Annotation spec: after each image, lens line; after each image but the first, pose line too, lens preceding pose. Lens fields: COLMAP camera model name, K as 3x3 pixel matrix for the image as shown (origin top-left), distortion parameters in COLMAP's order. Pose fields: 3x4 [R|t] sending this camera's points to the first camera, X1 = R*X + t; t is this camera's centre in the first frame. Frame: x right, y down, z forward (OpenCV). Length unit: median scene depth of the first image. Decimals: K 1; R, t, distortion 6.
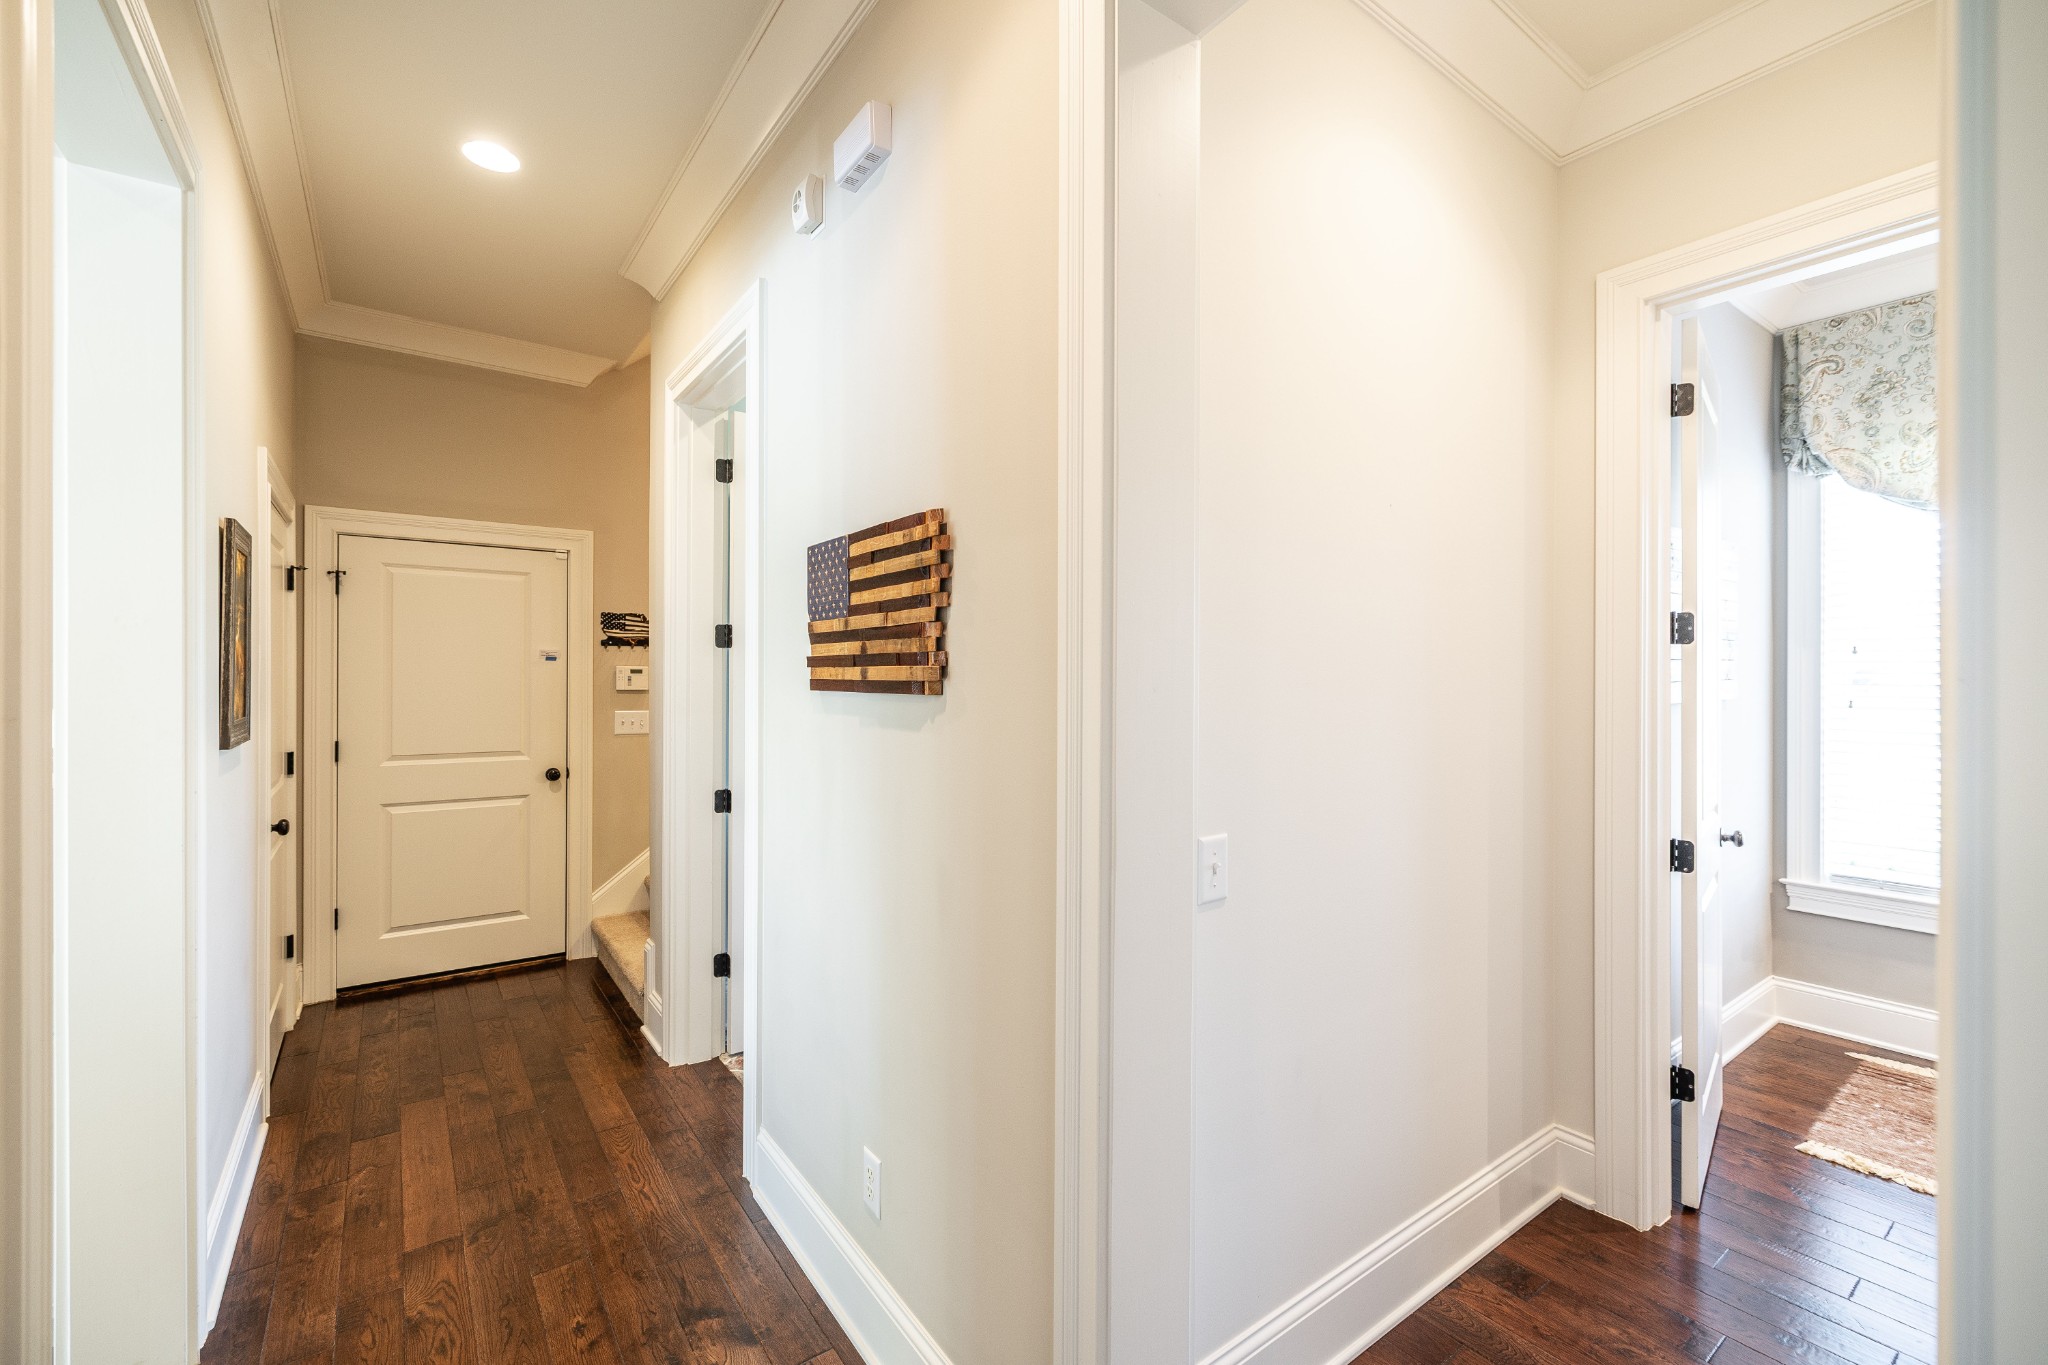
lens RADIAL K [[870.6, 0, 1024.0], [0, 870.6, 682.5], [0, 0, 1]] dist [0.002943, 0.000170]
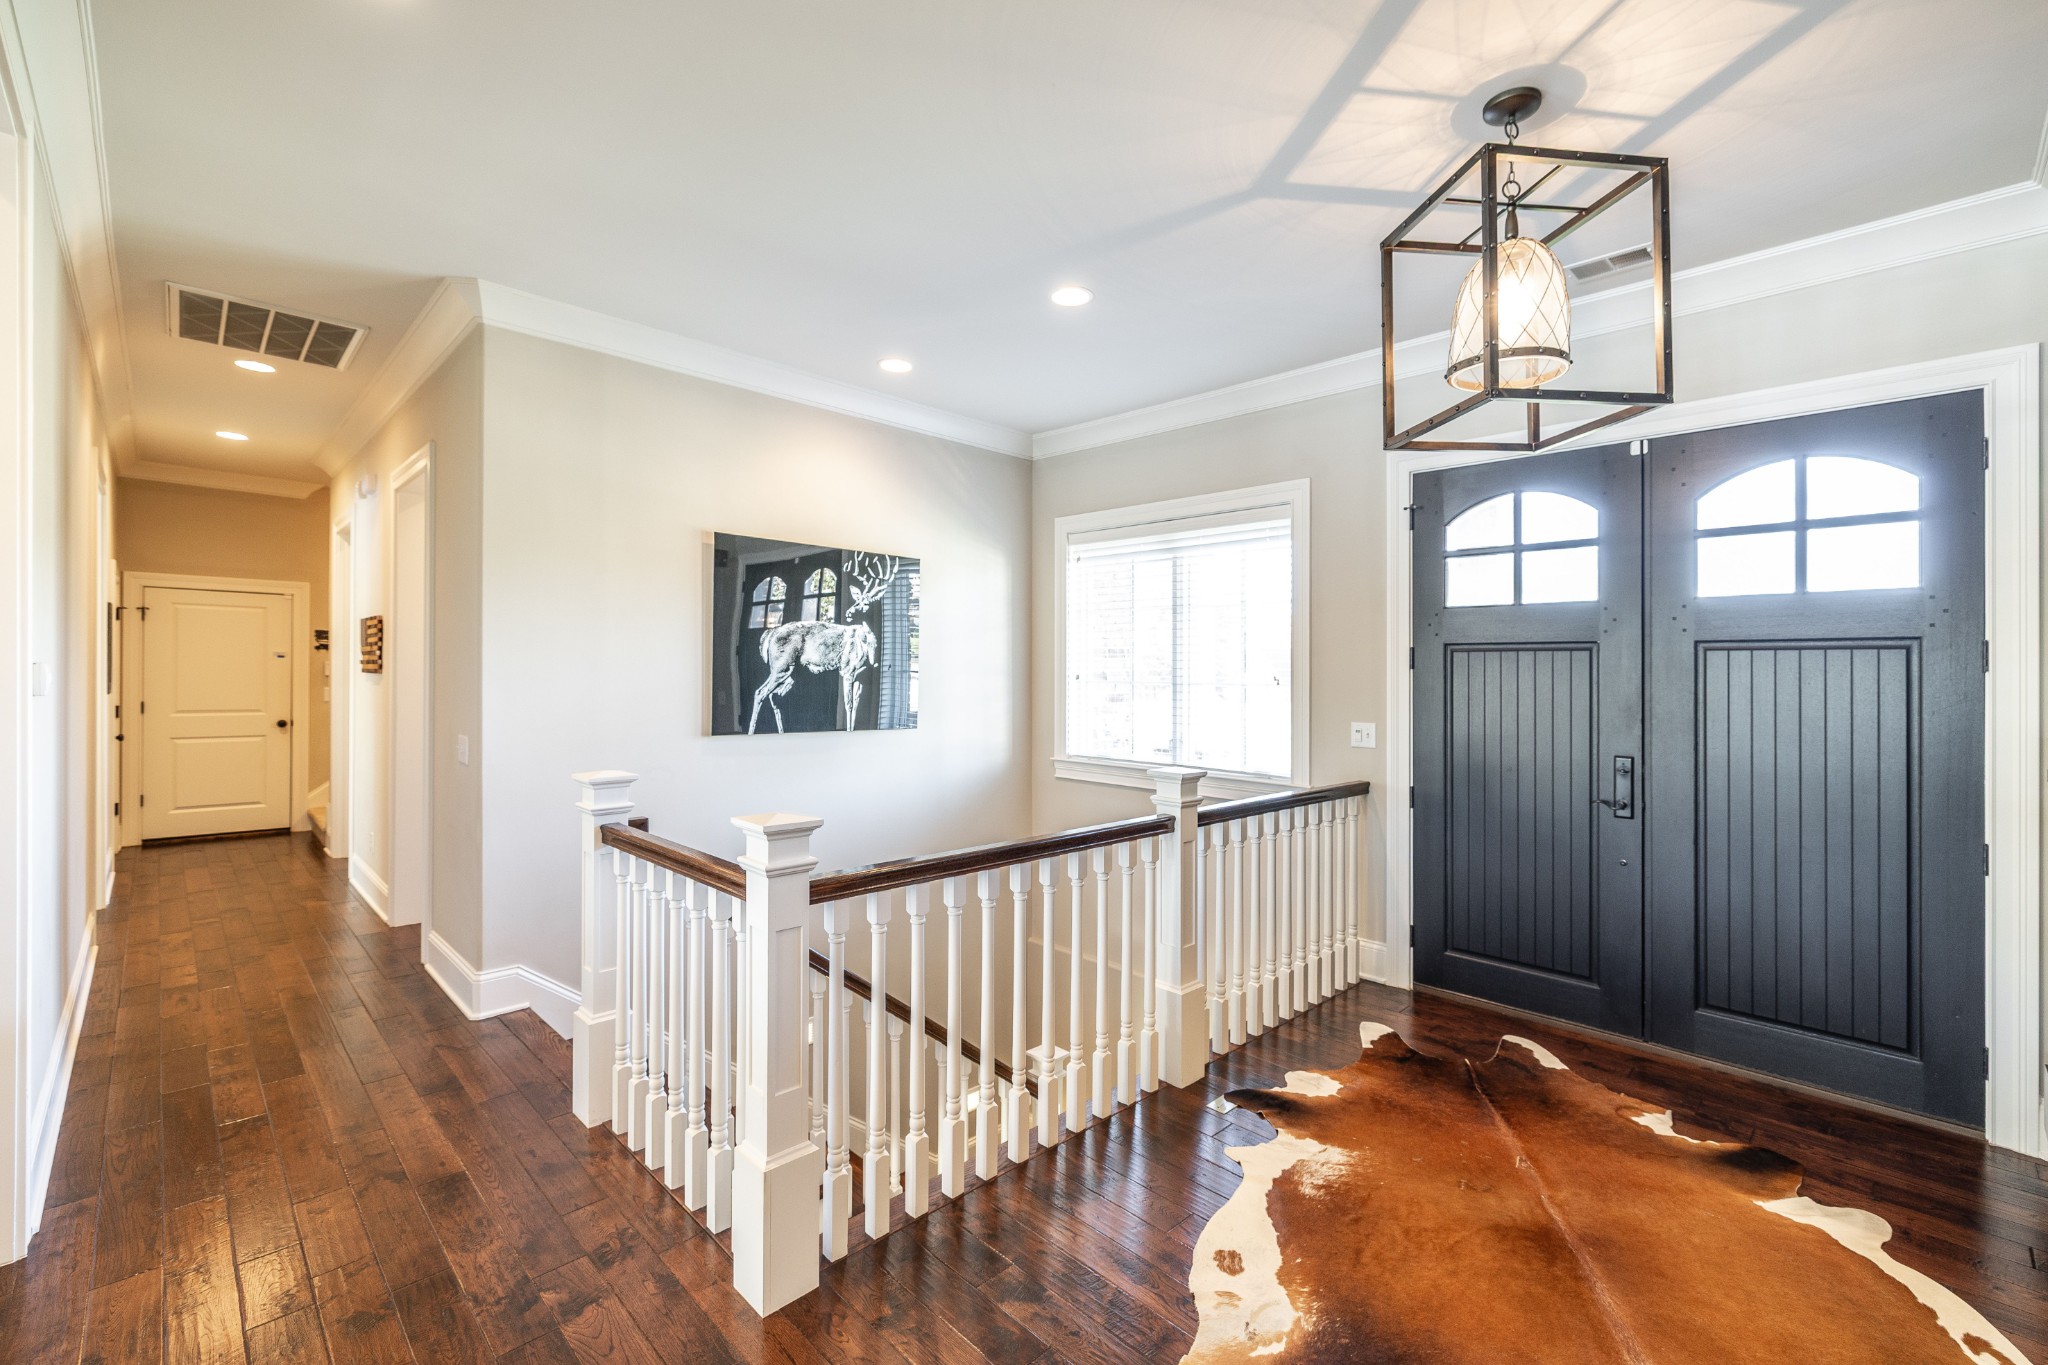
lens RADIAL K [[870.6, 0, 1024.0], [0, 870.6, 682.5], [0, 0, 1]] dist [0.002943, 0.000170]
pose [[0.988354, 0.006457, 0.152035, 0.730718], [-0.007107, 0.999968, 0.003730, 0.007799], [-0.152006, -0.004767, 0.988368, -1.049845]]
